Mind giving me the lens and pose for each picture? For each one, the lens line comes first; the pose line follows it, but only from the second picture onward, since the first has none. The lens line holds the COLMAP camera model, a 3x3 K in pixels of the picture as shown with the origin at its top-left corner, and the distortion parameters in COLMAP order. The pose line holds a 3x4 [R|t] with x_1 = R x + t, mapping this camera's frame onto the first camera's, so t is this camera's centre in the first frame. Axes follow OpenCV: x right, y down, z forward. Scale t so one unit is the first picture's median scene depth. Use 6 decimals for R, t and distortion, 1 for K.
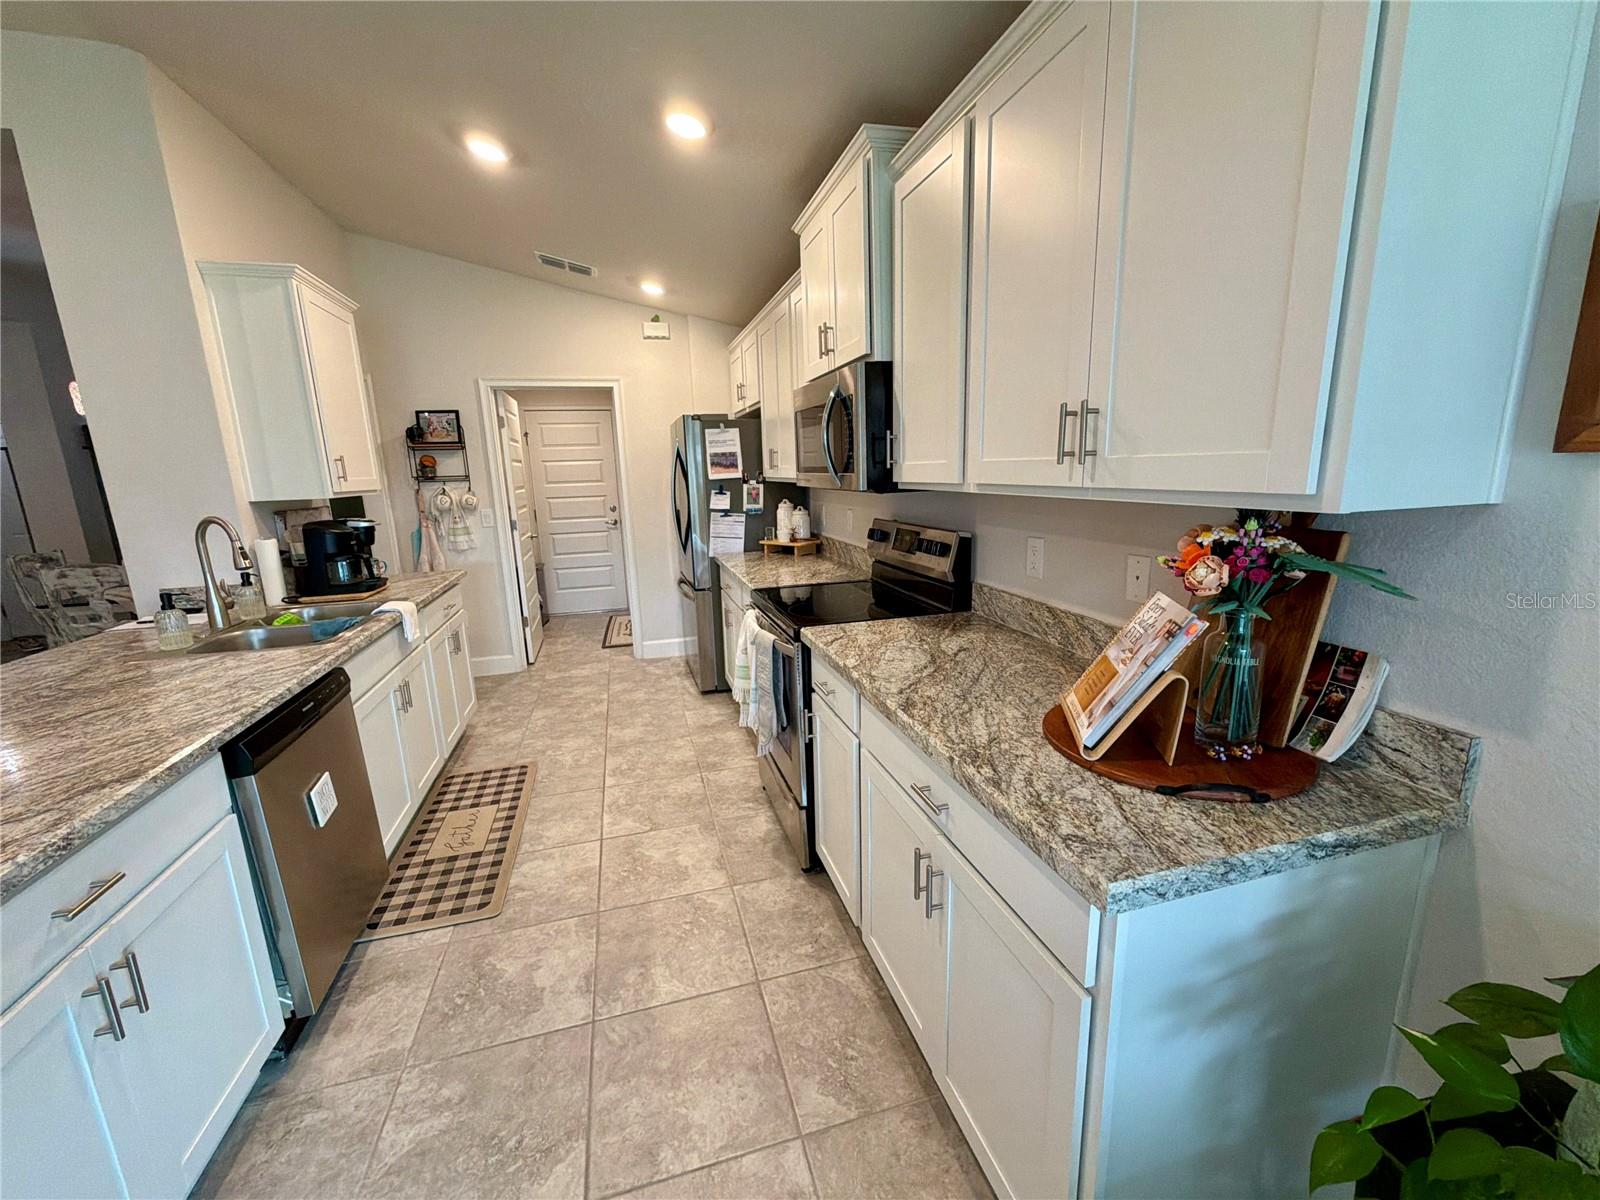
lens RADIAL K [[636.9, 0, 800.2], [0, 636.9, 601.8], [0, 0, 1]] dist [0.000986, 0.000158]
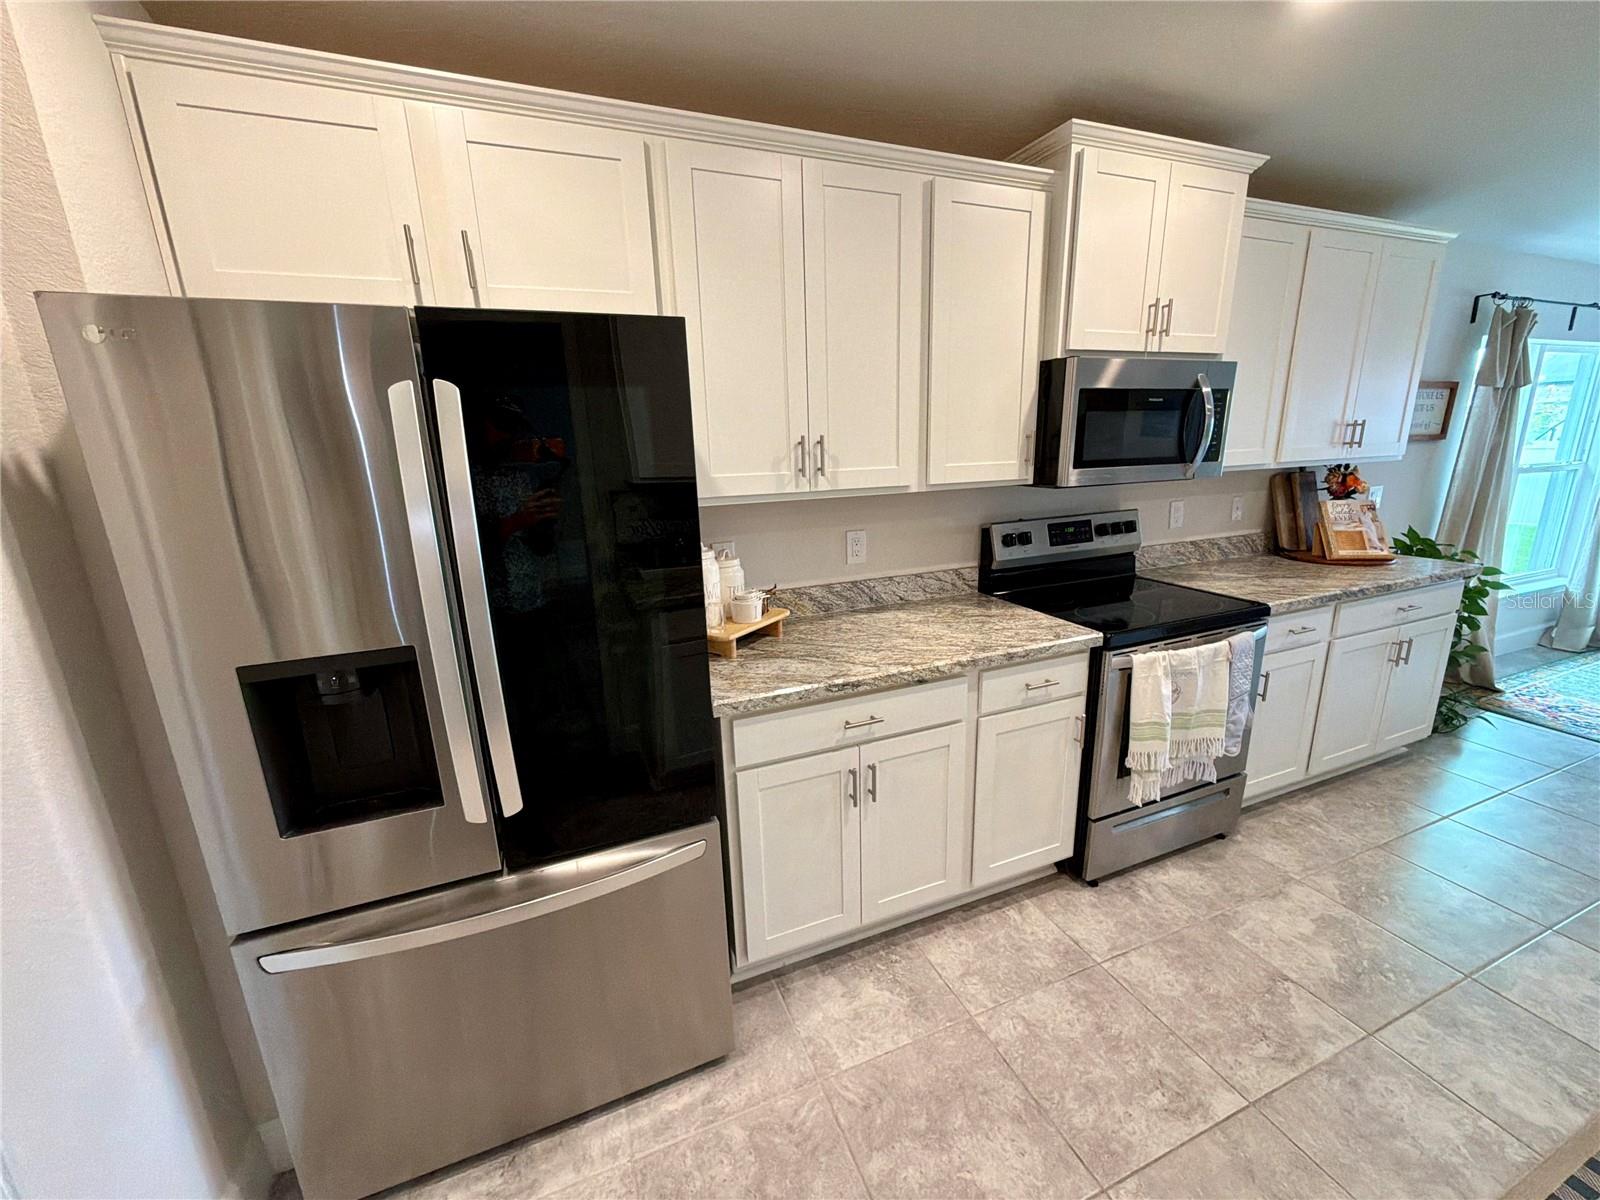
lens RADIAL K [[638.0, 0, 804.8], [0, 638.0, 601.1], [0, 0, 1]] dist [0.000697, 0.000129]
pose [[-0.107964, -0.215624, 0.970490, -0.548154], [0.236518, 0.942596, 0.235739, -0.230099], [-0.965610, 0.254990, -0.050768, 1.031821]]
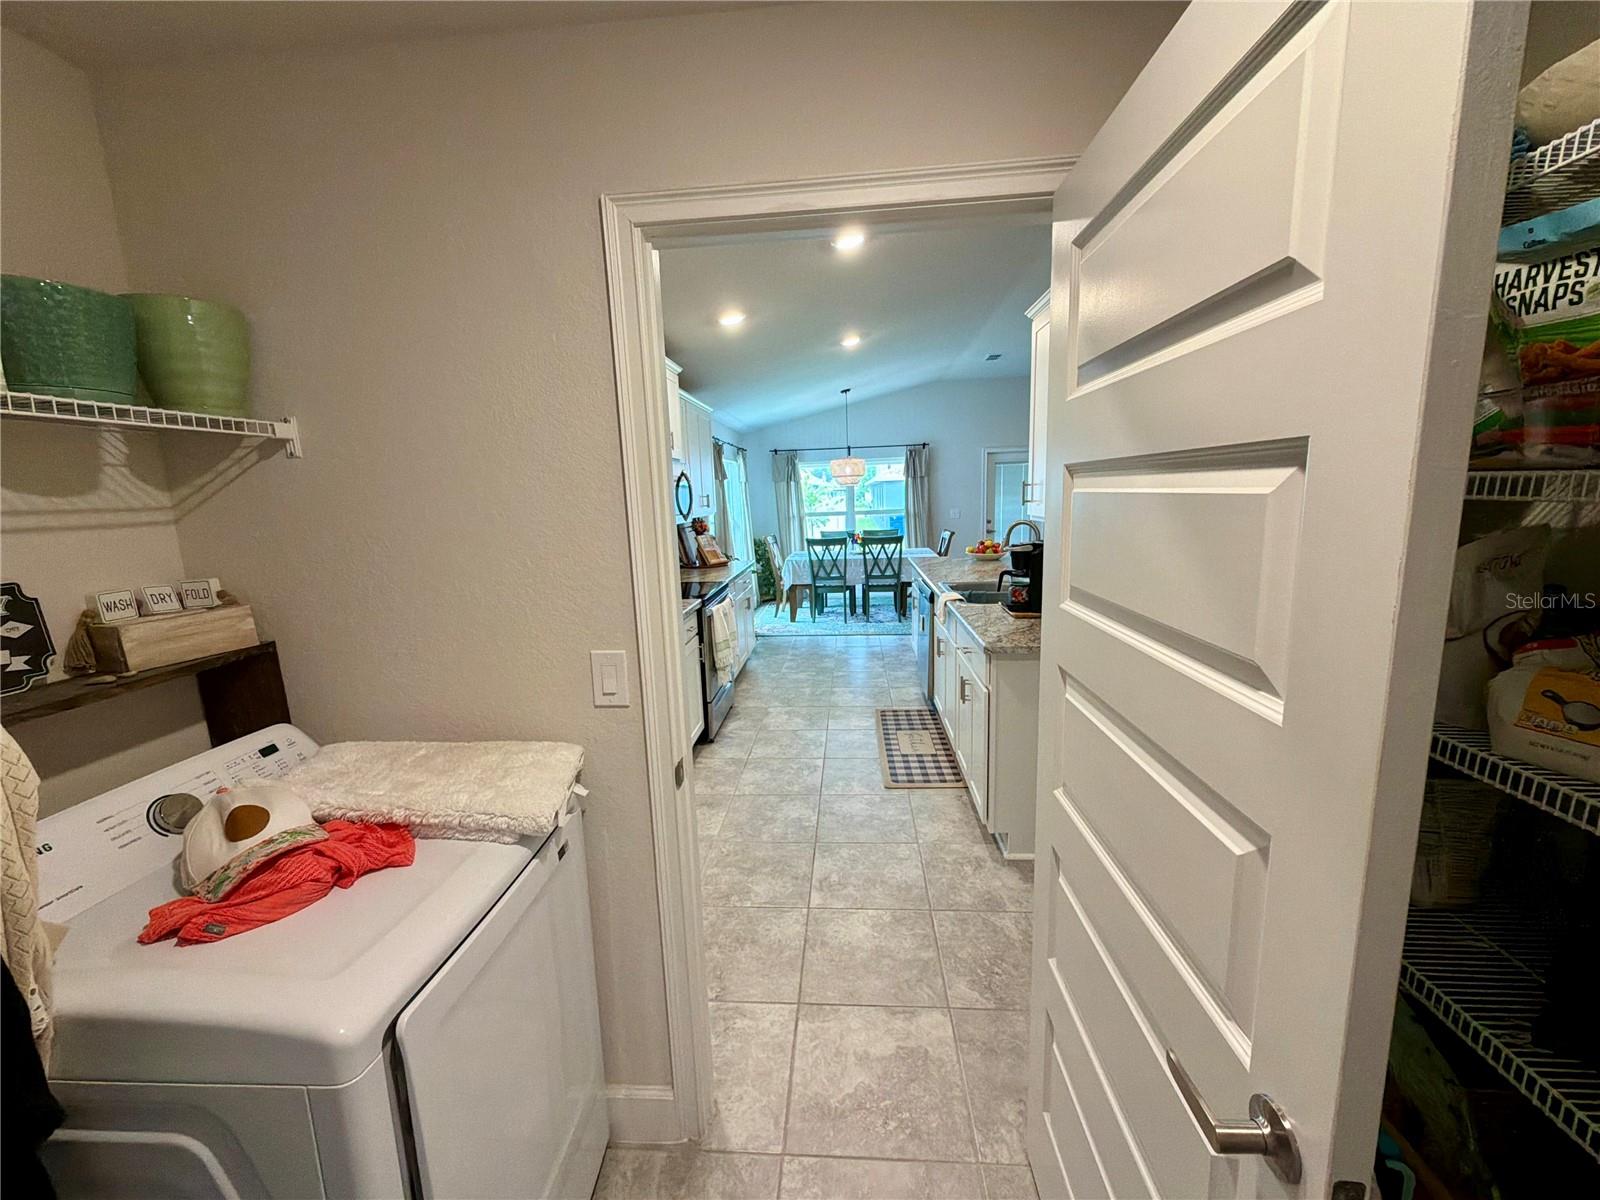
lens RADIAL K [[638.0, 0, 804.8], [0, 638.0, 601.1], [0, 0, 1]] dist [0.000697, 0.000129]
pose [[-0.938923, 0.003326, 0.344112, -0.574070], [0.129346, 0.930042, 0.343934, -0.349970], [-0.318894, 0.367437, -0.873668, 1.625332]]
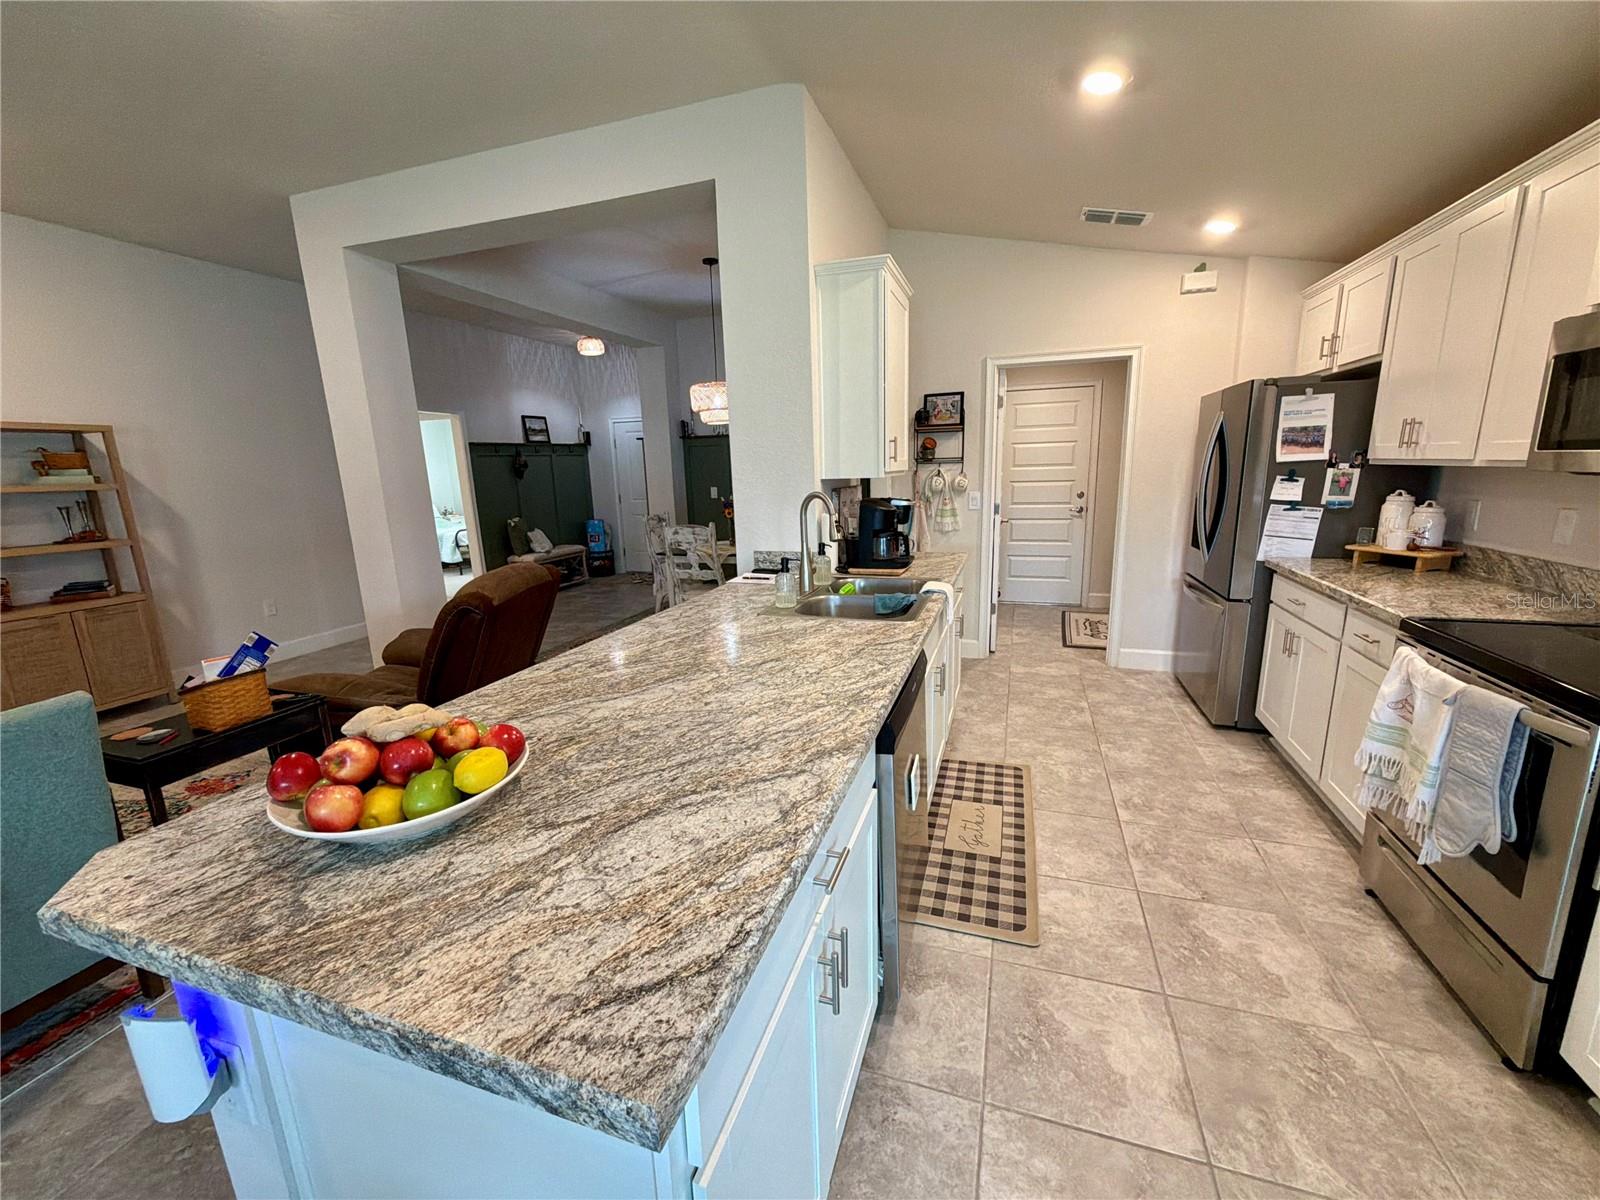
lens RADIAL K [[638.0, 0, 804.8], [0, 638.0, 601.1], [0, 0, 1]] dist [0.000697, 0.000129]
pose [[0.827816, 0.123374, -0.547266, -0.183285], [-0.111606, 0.992237, 0.054867, -0.001772], [0.549787, 0.015659, 0.835158, 0.036210]]
